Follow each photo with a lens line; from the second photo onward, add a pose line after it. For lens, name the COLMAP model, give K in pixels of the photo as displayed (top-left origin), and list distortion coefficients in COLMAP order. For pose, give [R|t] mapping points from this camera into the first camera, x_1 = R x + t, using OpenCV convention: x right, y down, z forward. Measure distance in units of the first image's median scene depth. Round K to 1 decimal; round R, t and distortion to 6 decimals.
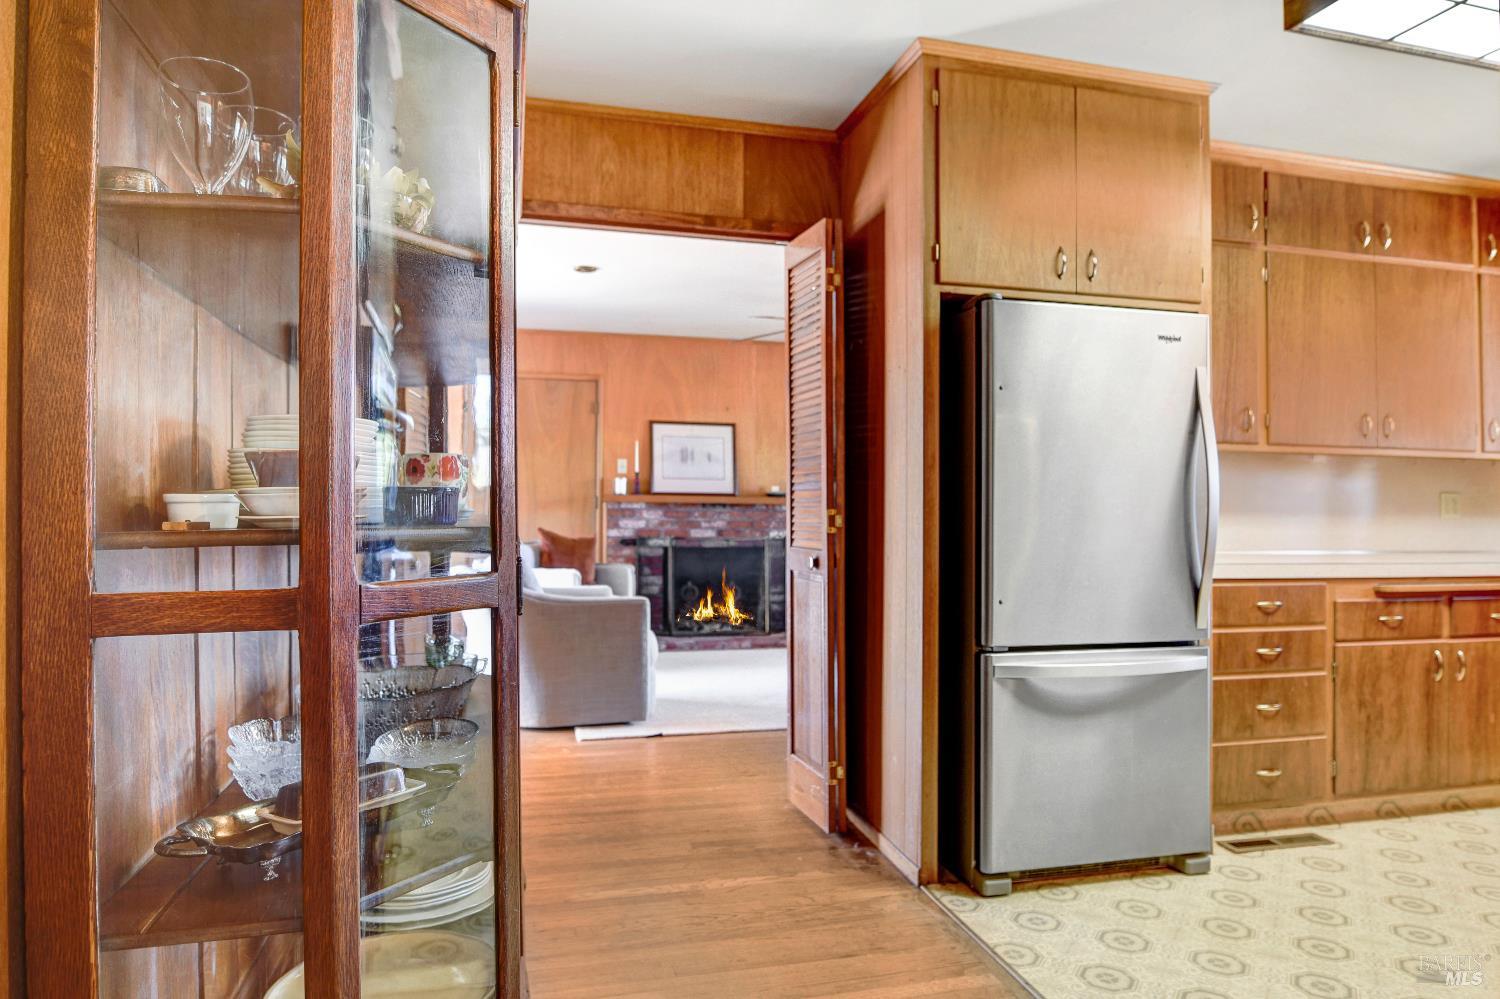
lens RADIAL K [[945.5, 0, 741.4], [0, 945.5, 498.7], [0, 0, 1]] dist [-0.015212, -0.003130]
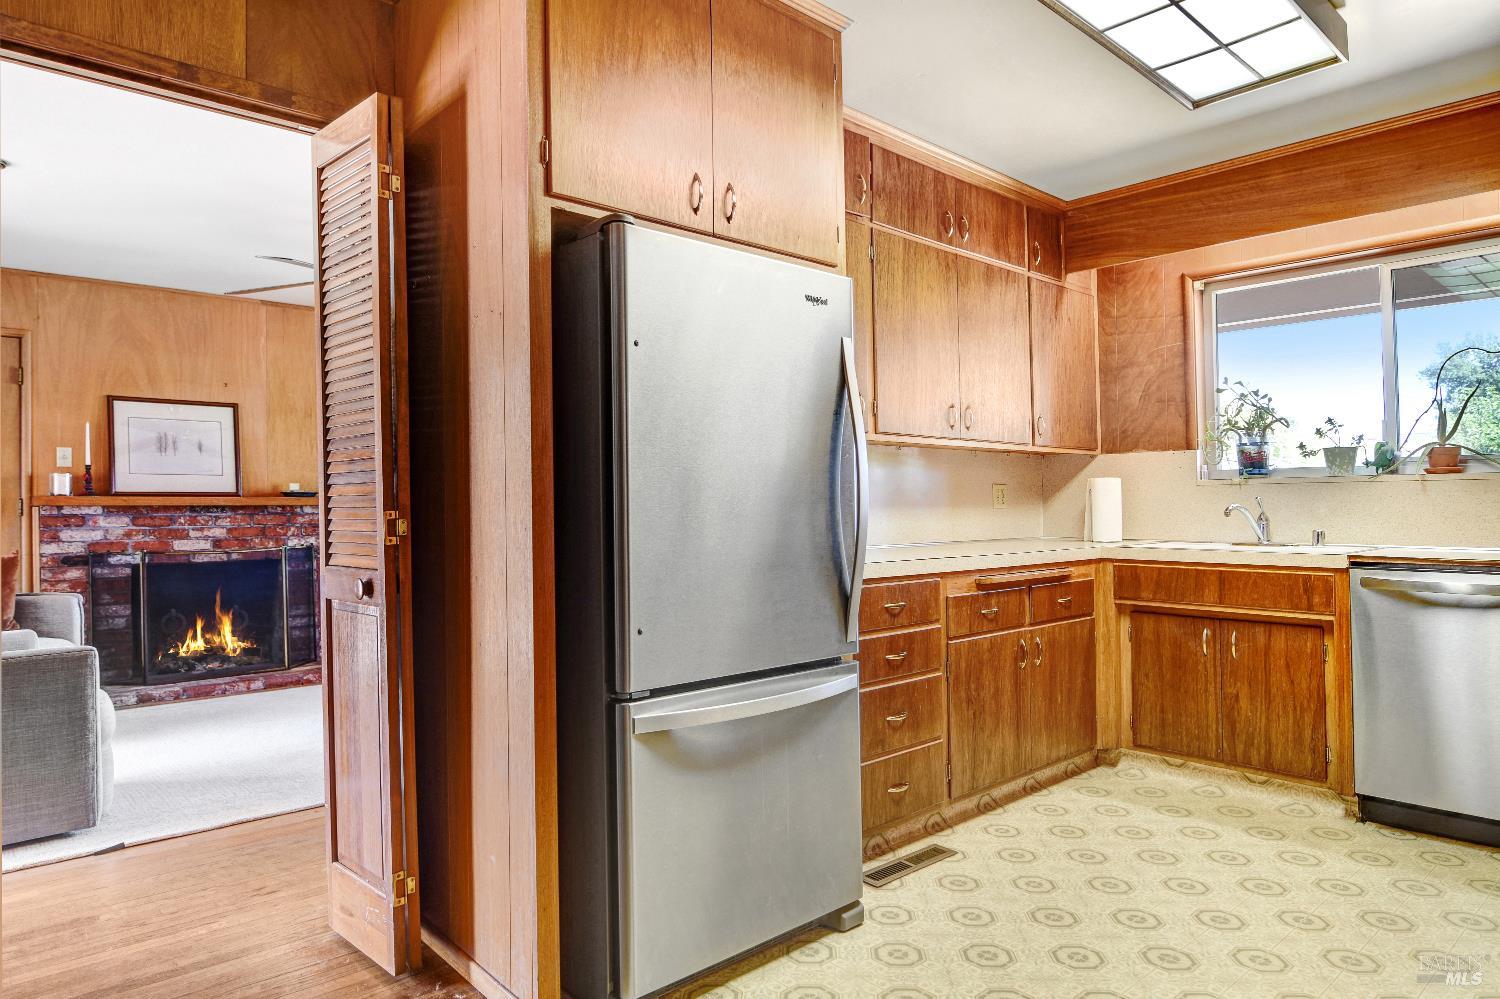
lens RADIAL K [[945.5, 0, 741.4], [0, 945.5, 498.7], [0, 0, 1]] dist [-0.015212, -0.003130]
pose [[0.885780, -0.012955, 0.463924, 0.001280], [0.012268, 0.999915, 0.004500, 0.002037], [-0.463943, 0.001705, 0.885863, 0.241557]]
